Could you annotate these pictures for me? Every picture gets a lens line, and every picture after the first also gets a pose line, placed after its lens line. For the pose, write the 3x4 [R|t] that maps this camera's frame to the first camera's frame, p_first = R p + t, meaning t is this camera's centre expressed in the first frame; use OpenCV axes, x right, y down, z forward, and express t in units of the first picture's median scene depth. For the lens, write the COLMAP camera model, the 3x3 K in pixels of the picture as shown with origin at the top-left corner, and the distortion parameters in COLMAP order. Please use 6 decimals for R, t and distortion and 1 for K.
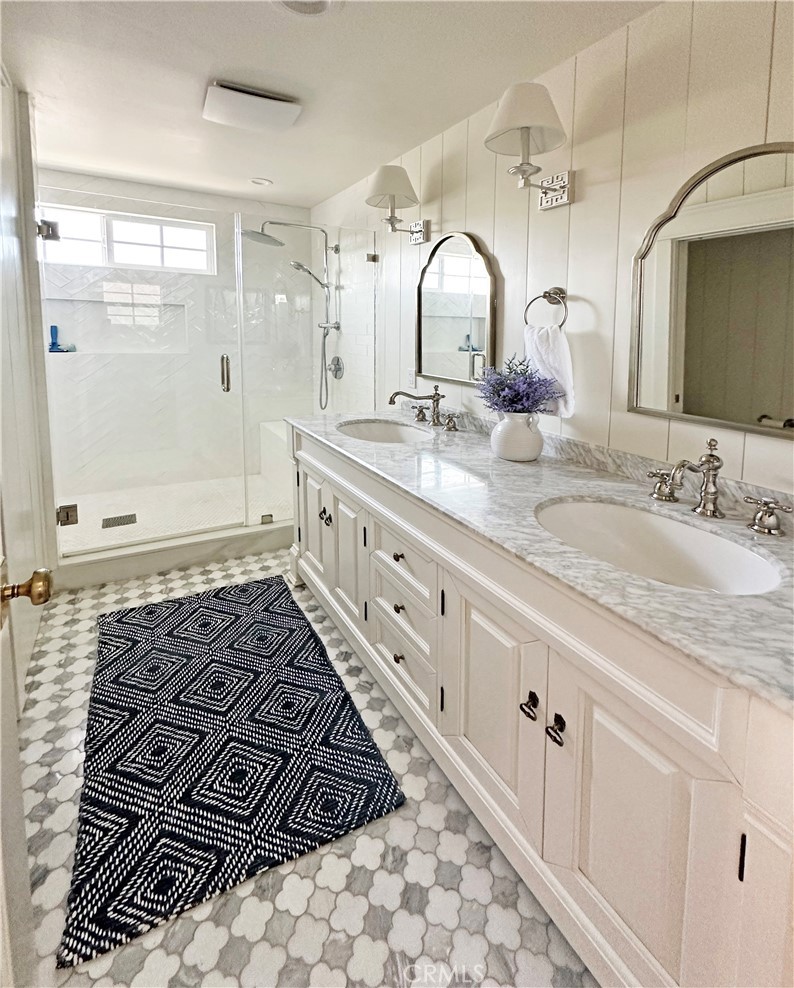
lens RADIAL K [[881.1, 0, 397.0], [0, 881.1, 494.0], [0, 0, 1]] dist [0.003717, 0.001073]
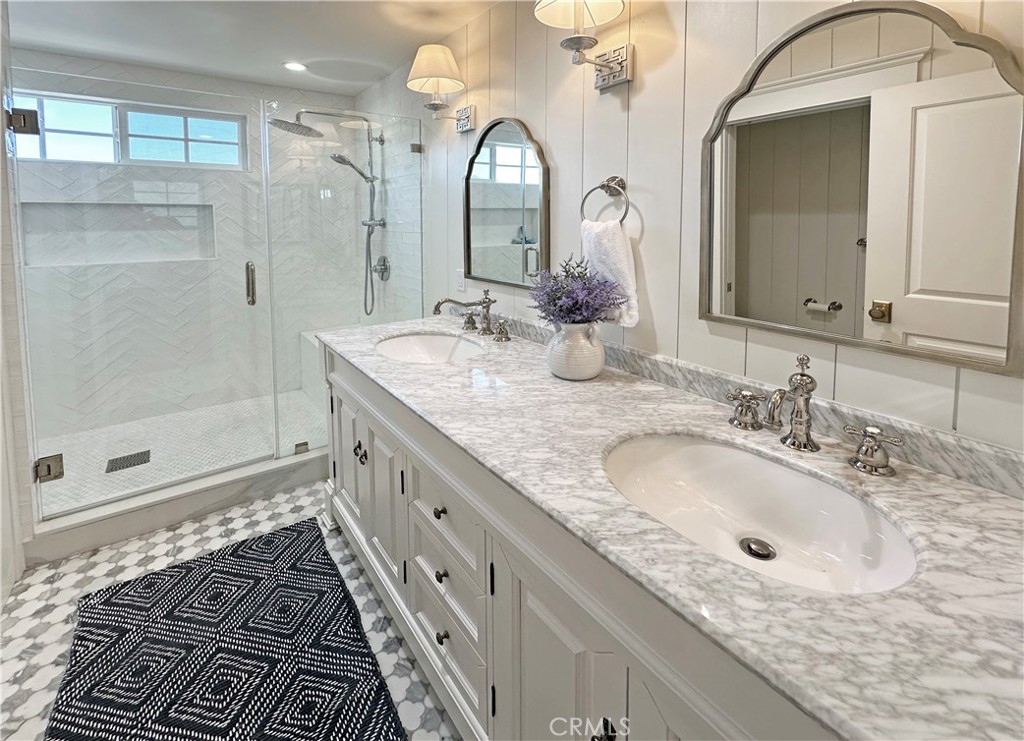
lens RADIAL K [[549.2, 0, 495.1], [0, 549.2, 368.5], [0, 0, 1]] dist [0.000912, 0.000101]
pose [[0.999484, -0.027893, 0.015908, 0.048081], [0.025980, 0.993604, 0.109891, -0.117738], [-0.018871, -0.109421, 0.993816, 0.475821]]
